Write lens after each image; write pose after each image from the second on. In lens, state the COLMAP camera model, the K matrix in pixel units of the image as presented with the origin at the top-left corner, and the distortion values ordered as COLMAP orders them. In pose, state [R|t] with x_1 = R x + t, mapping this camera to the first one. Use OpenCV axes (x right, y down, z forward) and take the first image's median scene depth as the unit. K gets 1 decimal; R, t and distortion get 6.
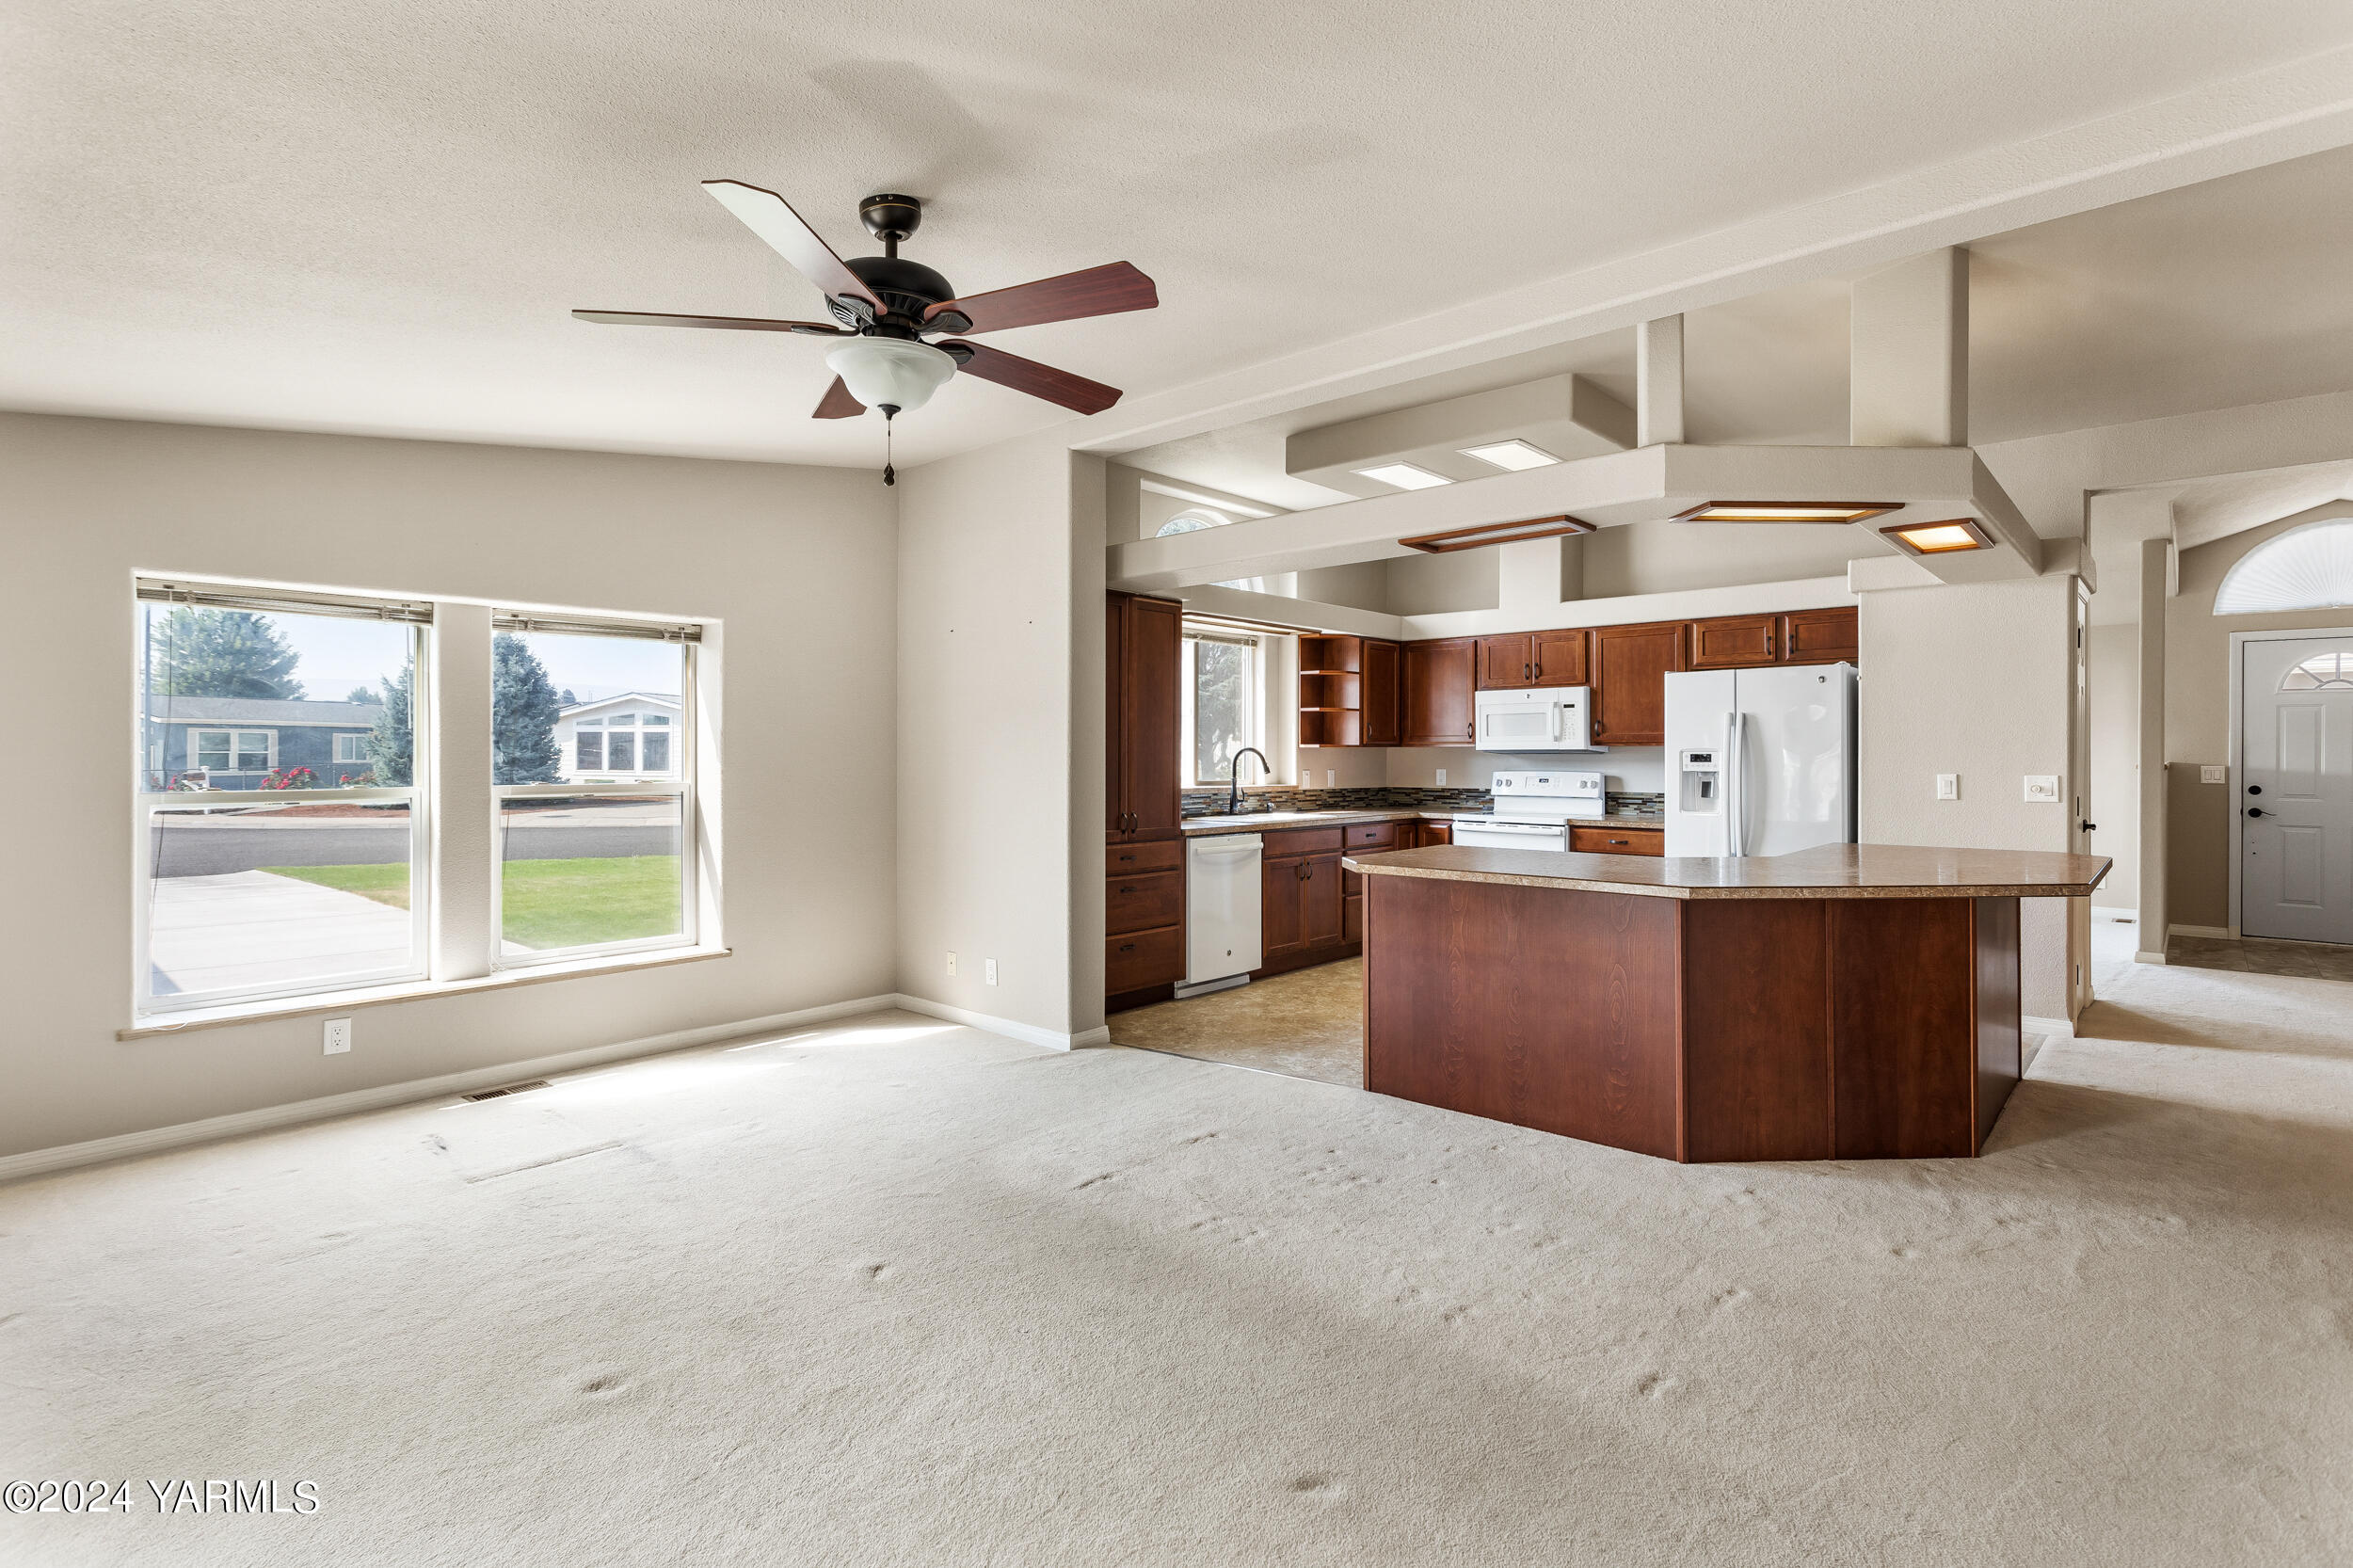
lens RADIAL K [[1142.8, 0, 1166.5], [0, 1142.8, 763.7], [0, 0, 1]] dist [0.010936, -0.000054]
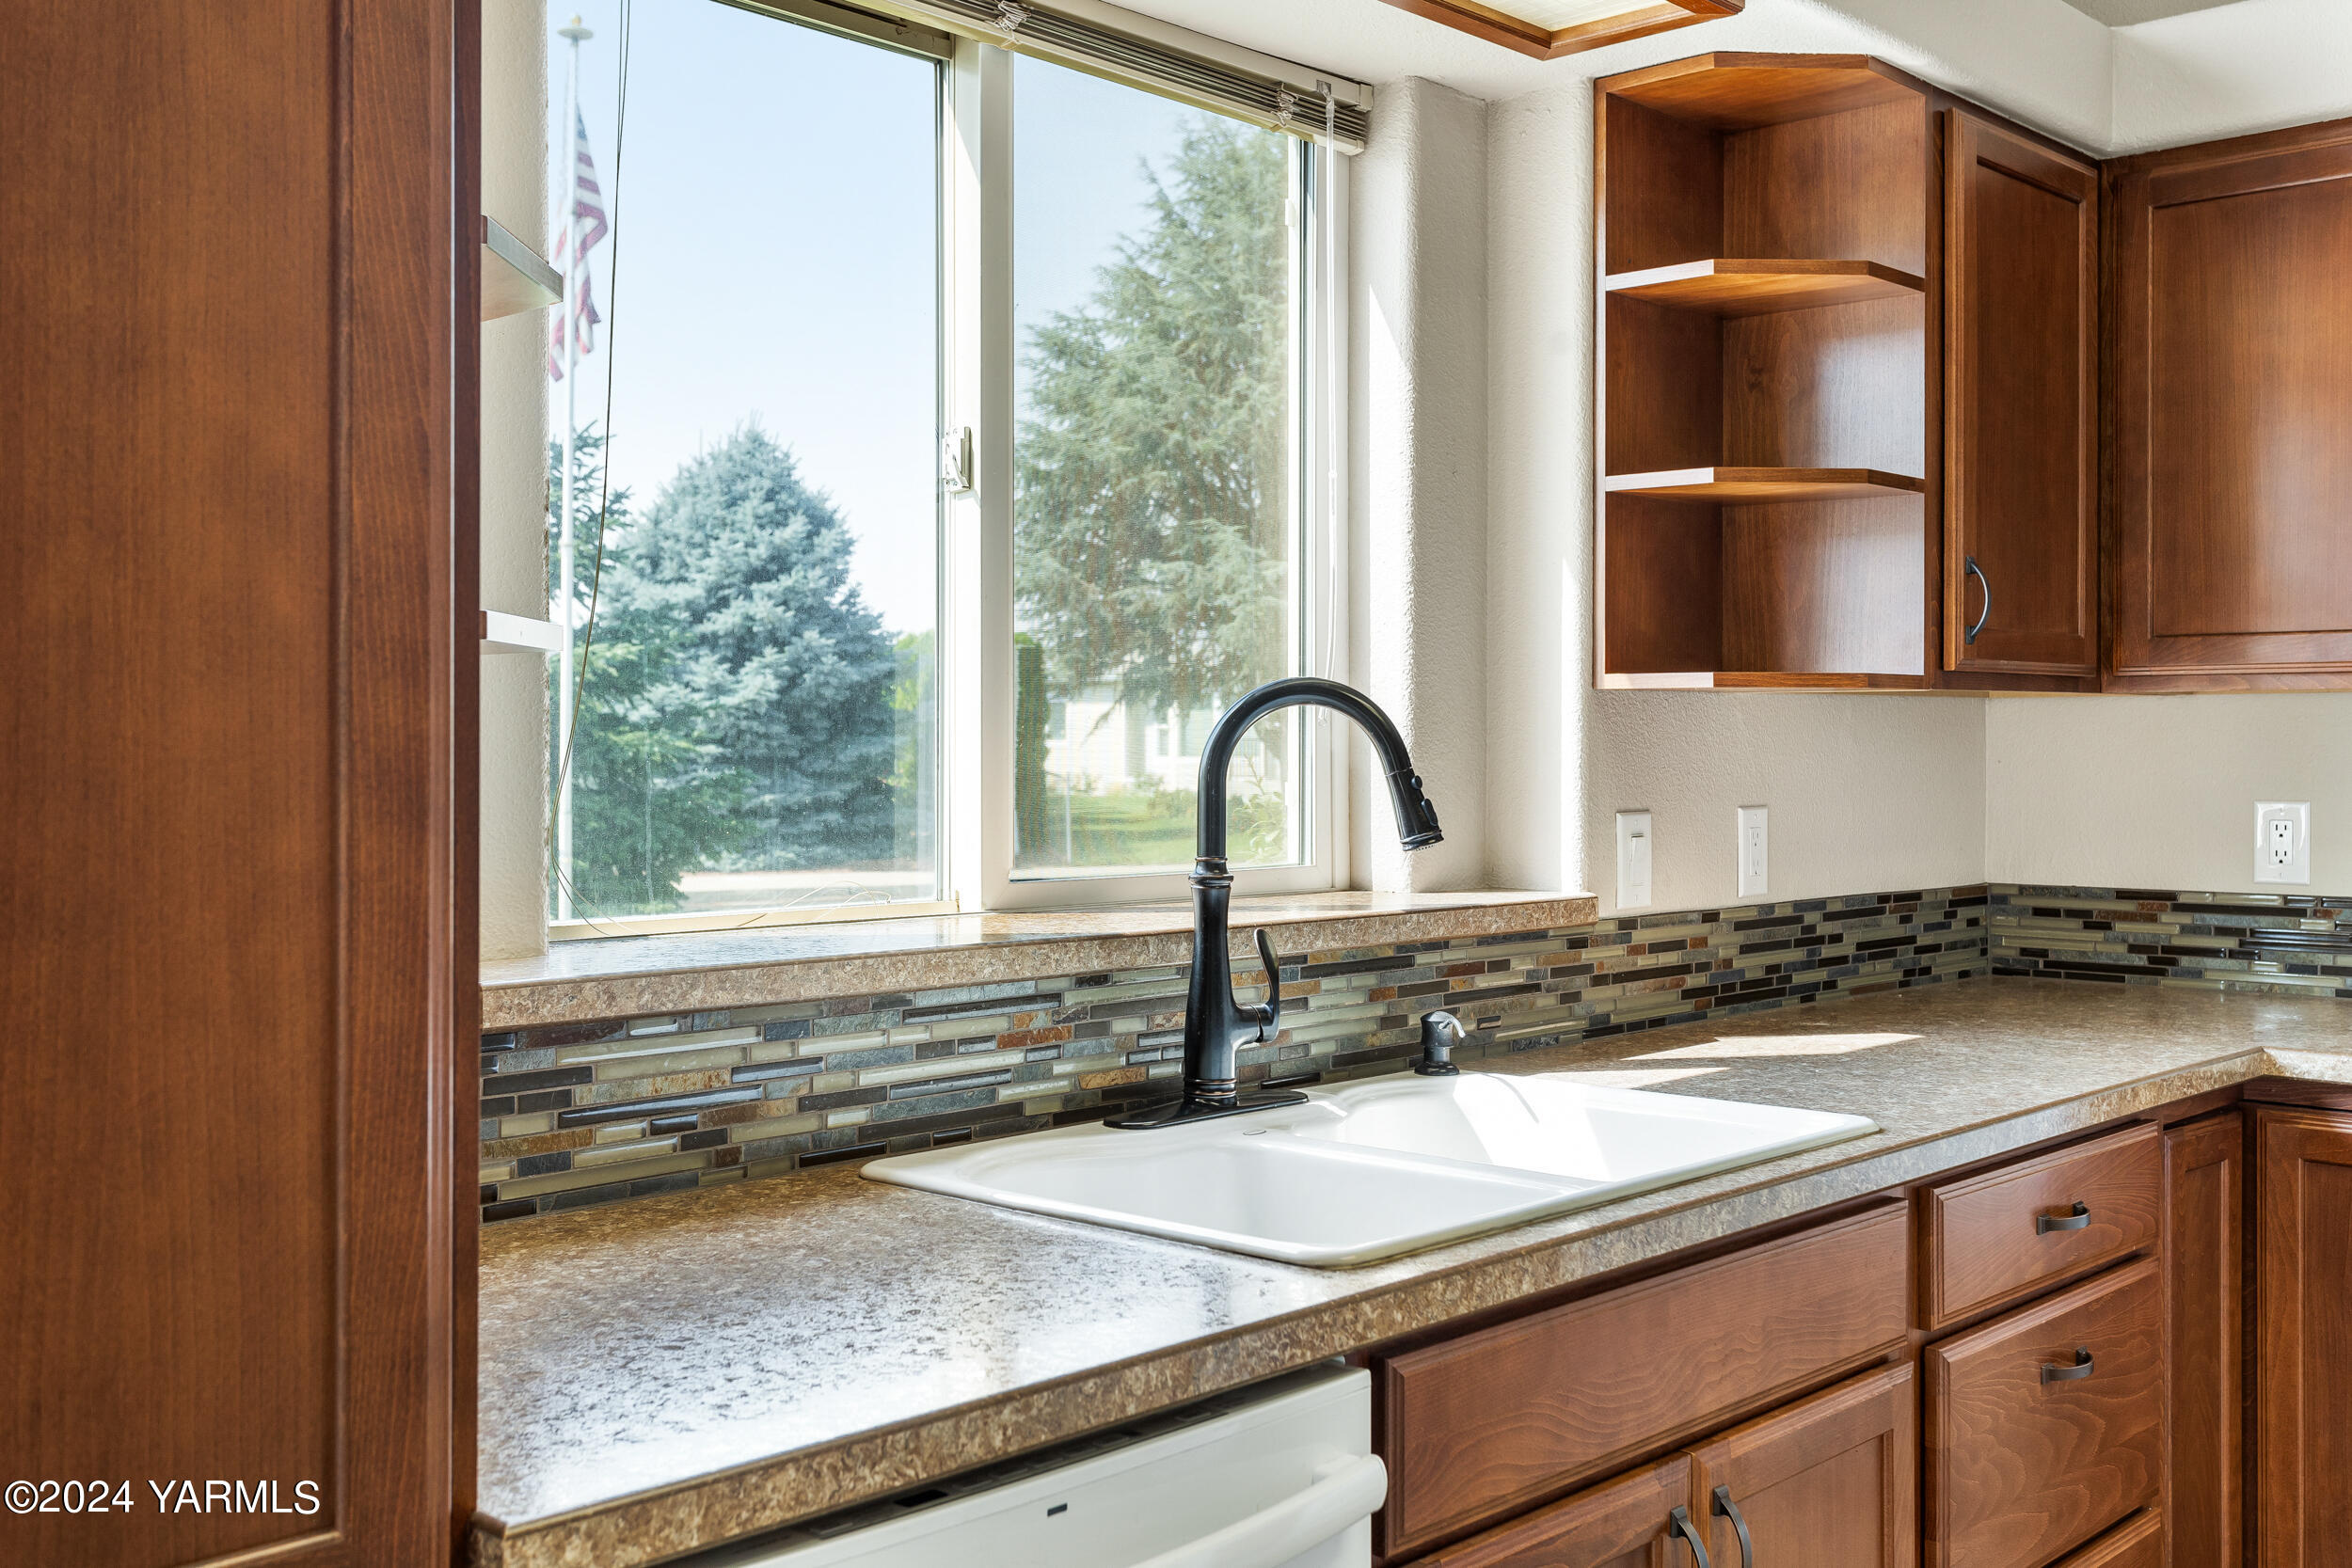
lens RADIAL K [[2292.9, 0, 1190.3], [0, 2292.9, 781.7], [0, 0, 1]] dist [-0.009842, 0.000000]
pose [[0.999863, -0.000813, -0.016550, 0.061097], [0.000921, 0.999978, 0.006539, -0.001894], [0.016544, -0.006554, 0.999842, 0.681184]]
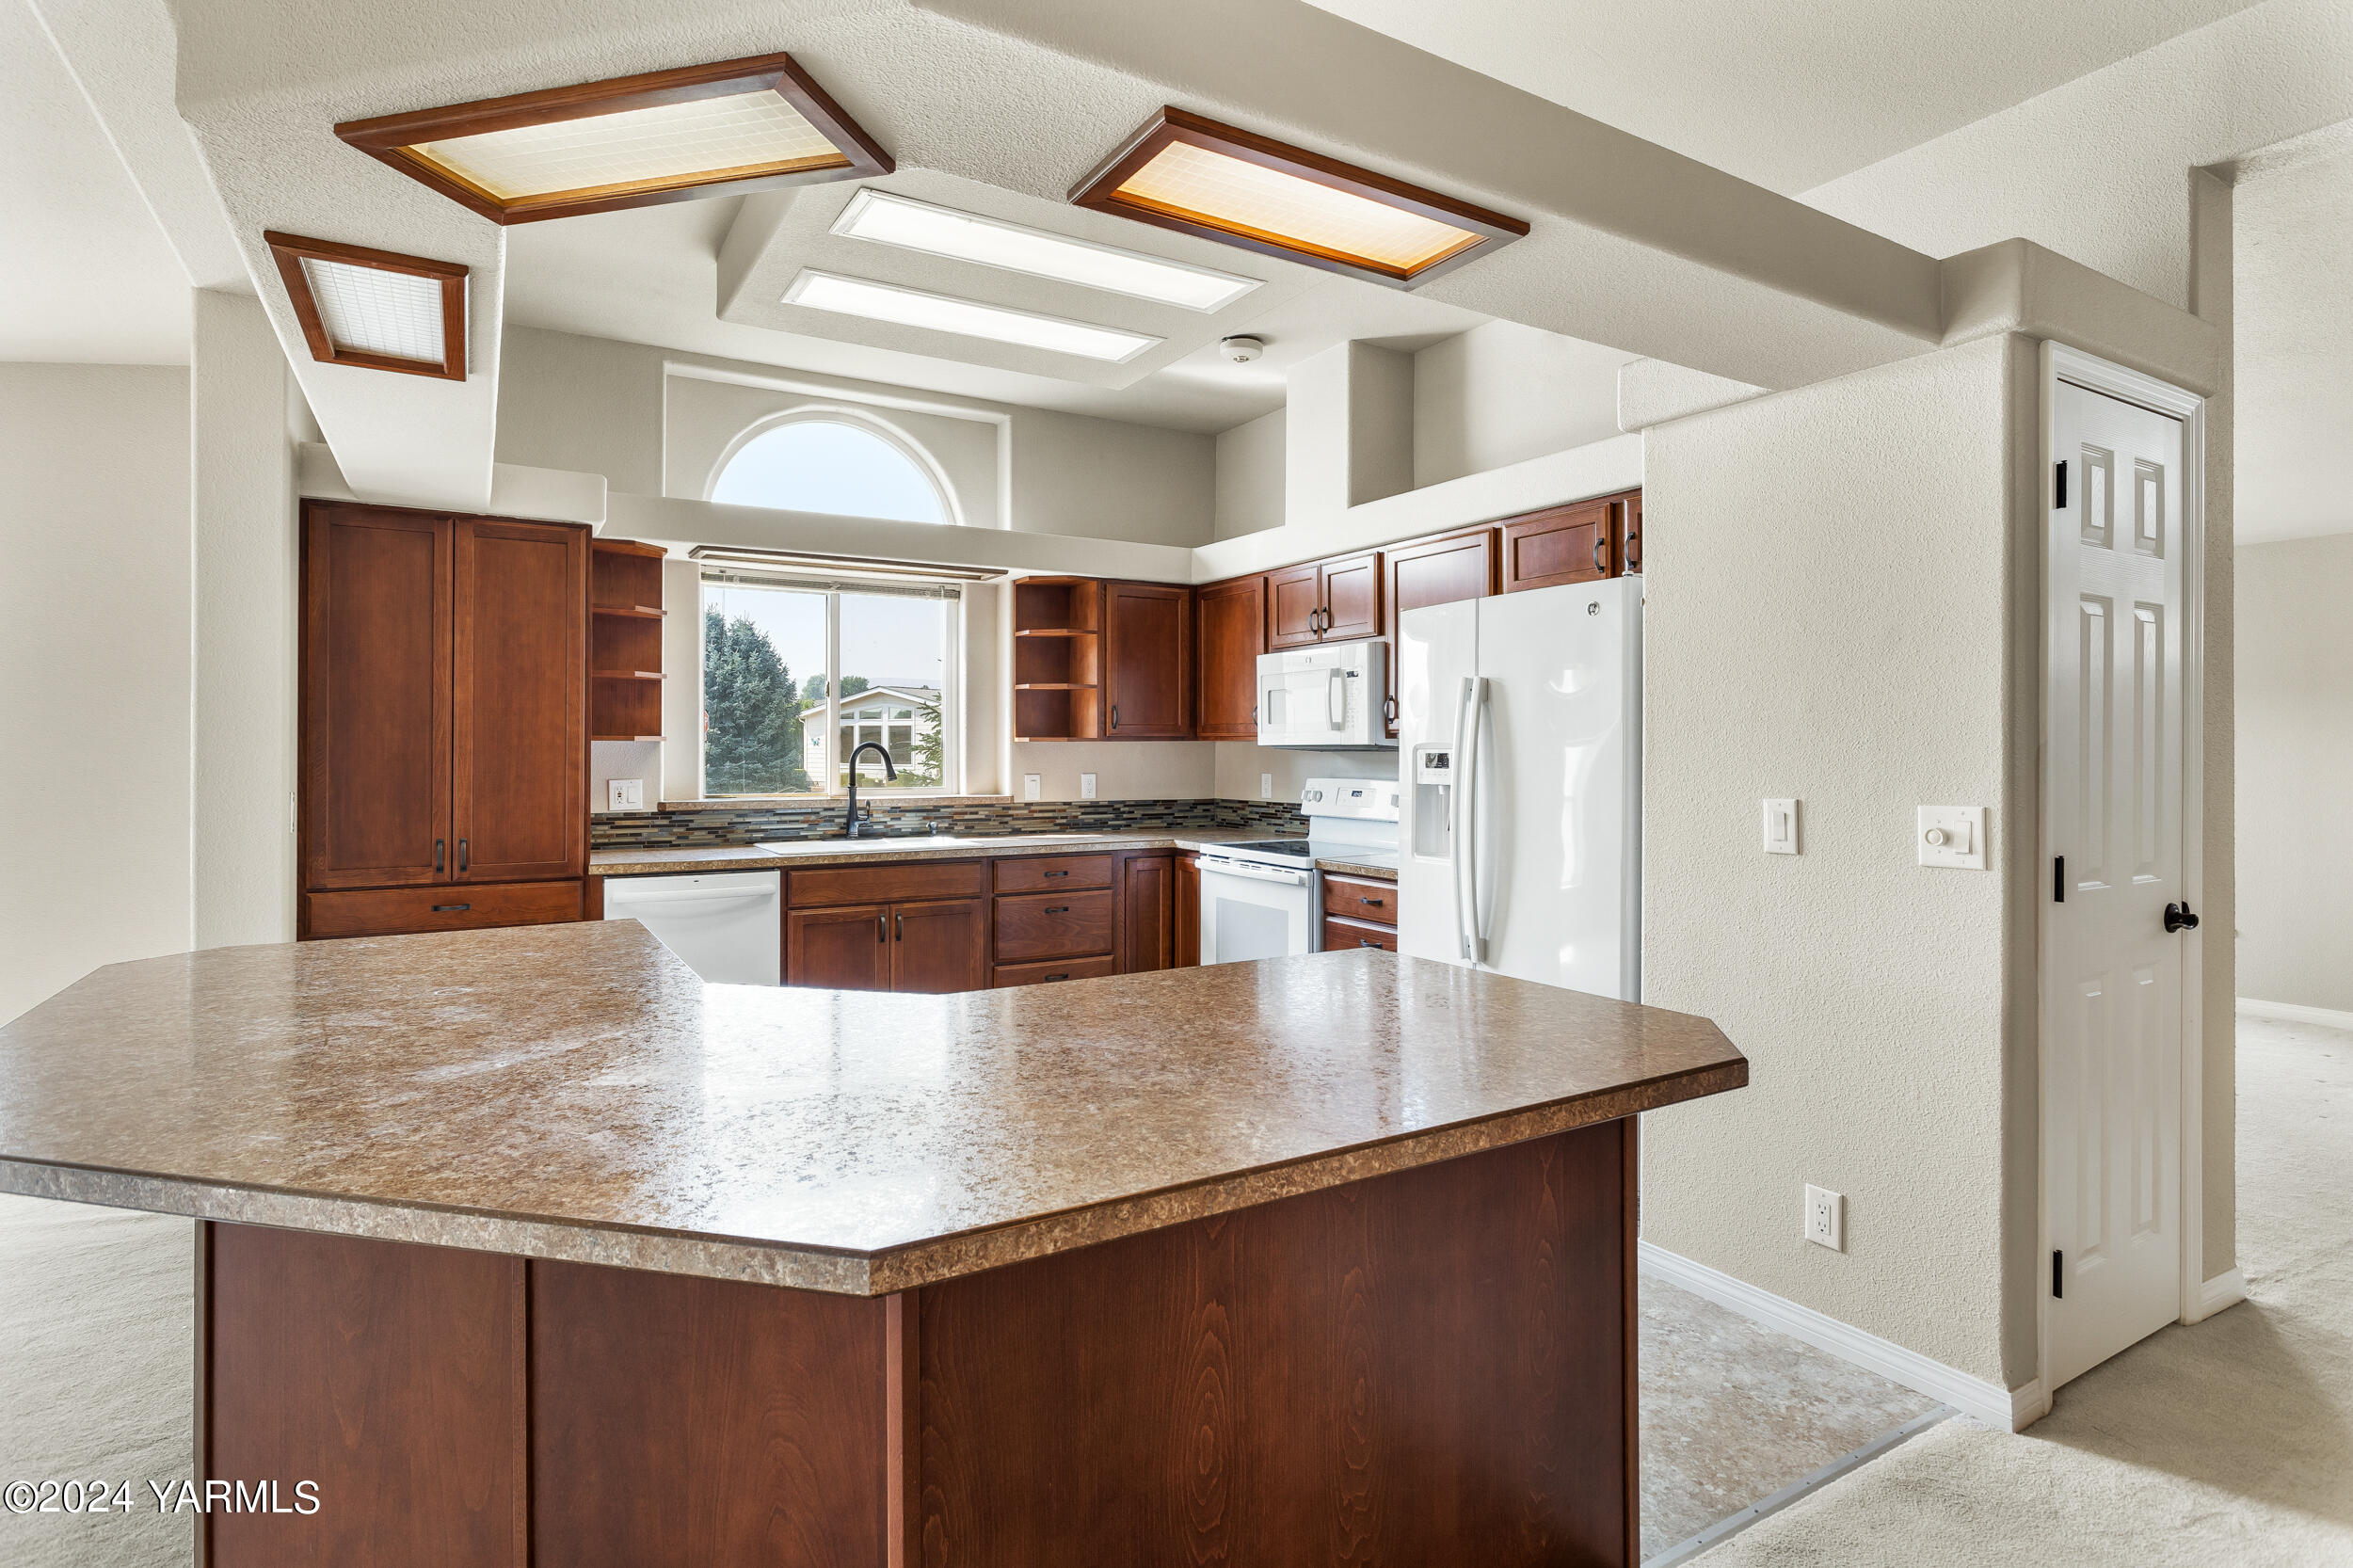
lens RADIAL K [[1204.3, 0, 1169.7], [0, 1204.3, 740.7], [0, 0, 1]] dist [0.000111, 0.000272]
pose [[0.957084, -0.000949, -0.289808, 0.450571], [-0.003182, 0.999900, -0.013781, -0.005367], [0.289792, 0.014112, 0.956986, 0.353425]]
